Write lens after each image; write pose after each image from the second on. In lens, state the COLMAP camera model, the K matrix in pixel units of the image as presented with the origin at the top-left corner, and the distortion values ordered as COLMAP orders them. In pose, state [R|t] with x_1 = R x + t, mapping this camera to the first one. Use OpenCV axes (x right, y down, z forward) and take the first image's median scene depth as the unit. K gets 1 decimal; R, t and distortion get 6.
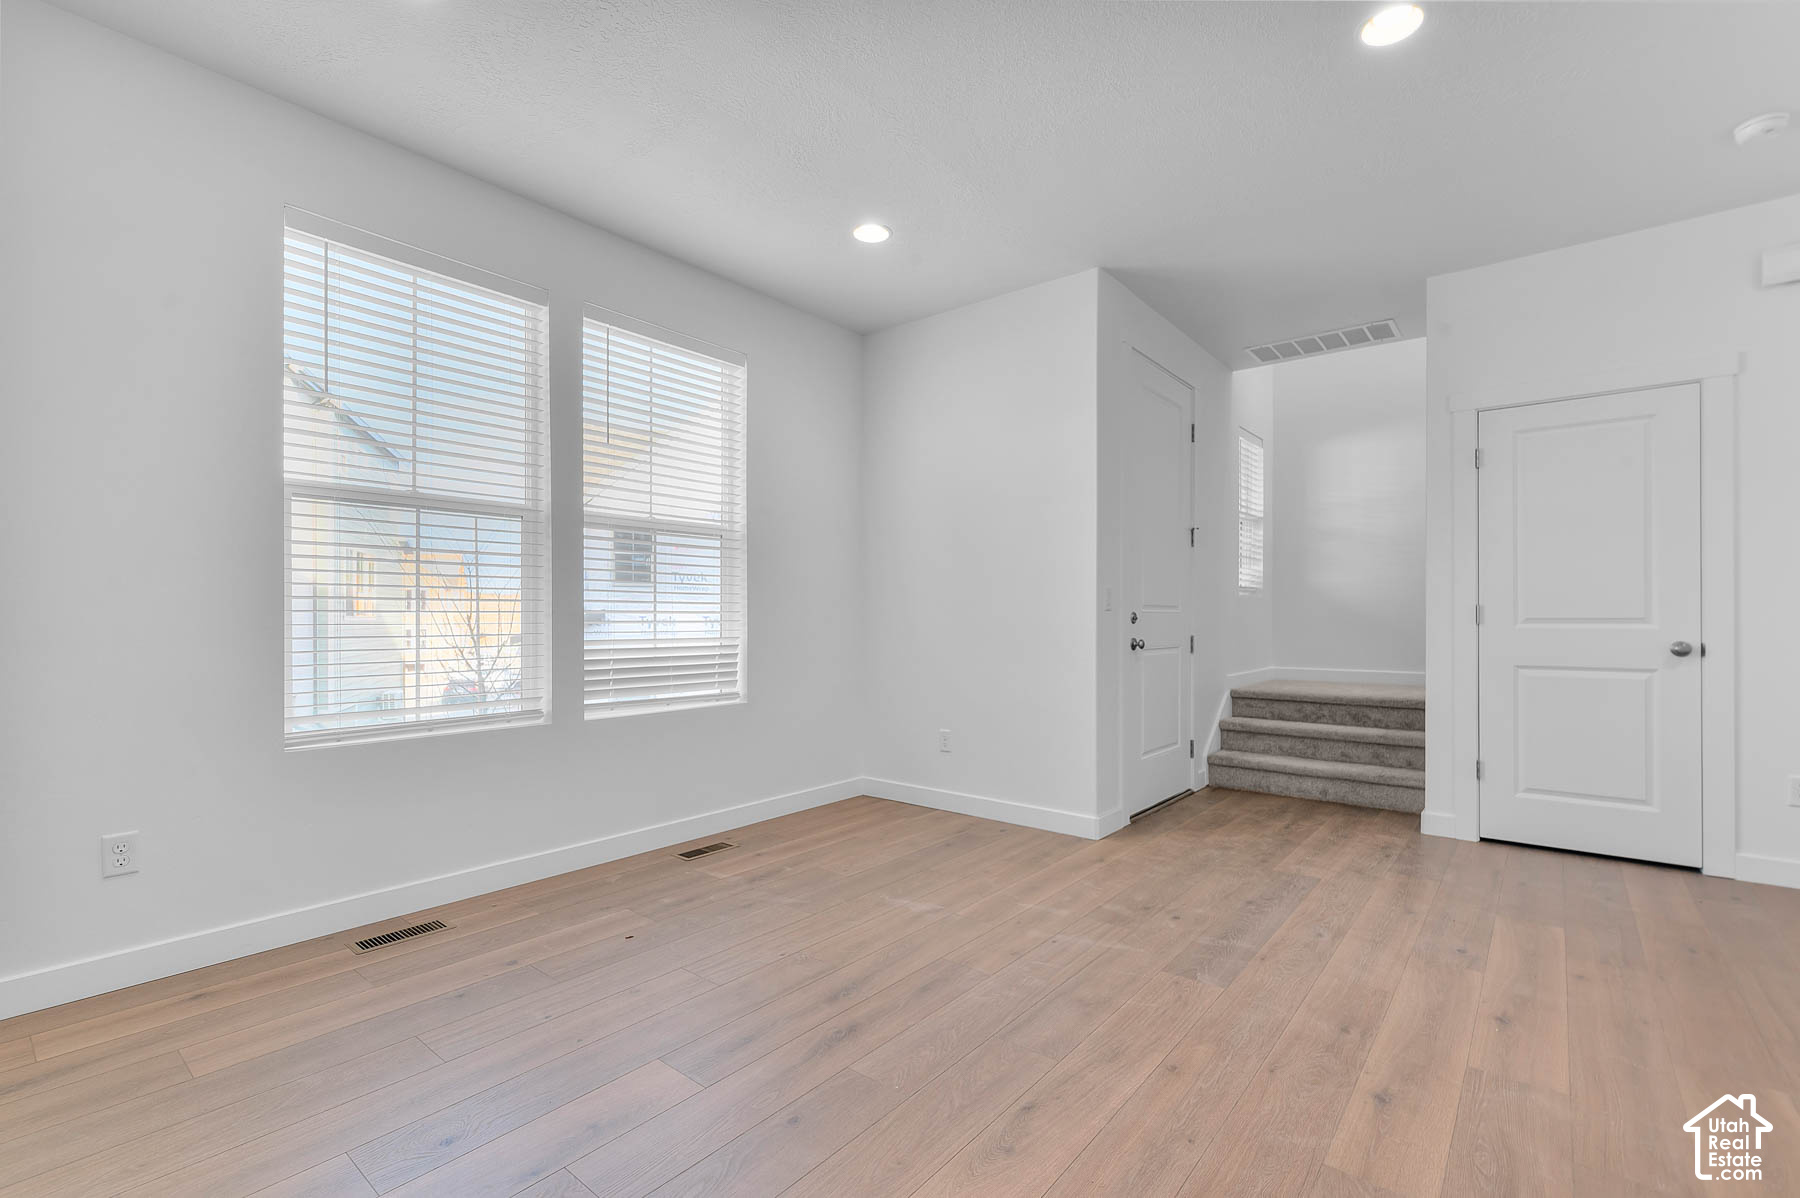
lens RADIAL K [[806.1, 0, 920.7], [0, 806.1, 609.6], [0, 0, 1]] dist [0.013341, -0.000214]
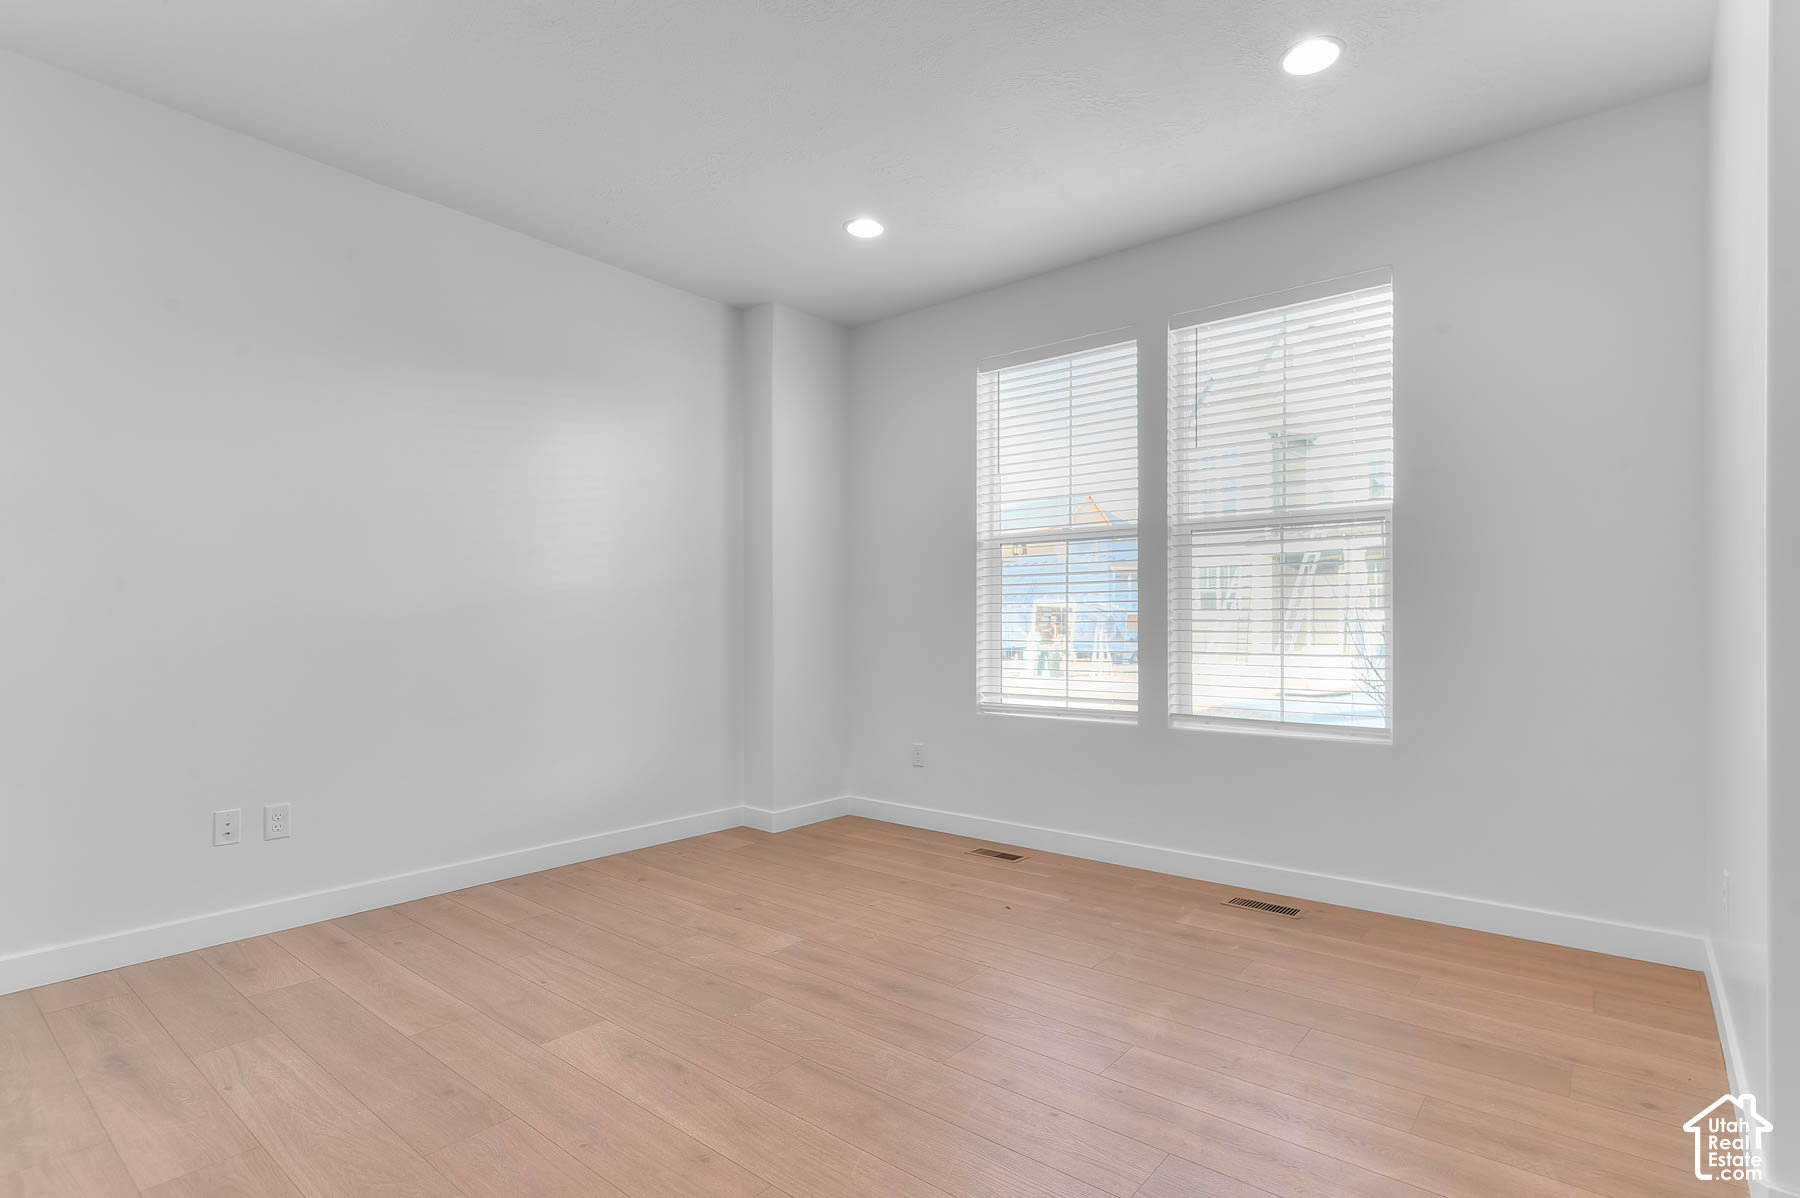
lens RADIAL K [[876.2, 0, 902.2], [0, 876.2, 609.8], [0, 0, 1]] dist [0.001217, 0.001428]
pose [[-0.027360, -0.022682, -0.999368, 0.658906], [0.009018, 0.999696, -0.022937, 0.010573], [0.999585, -0.009640, -0.027147, 0.664381]]
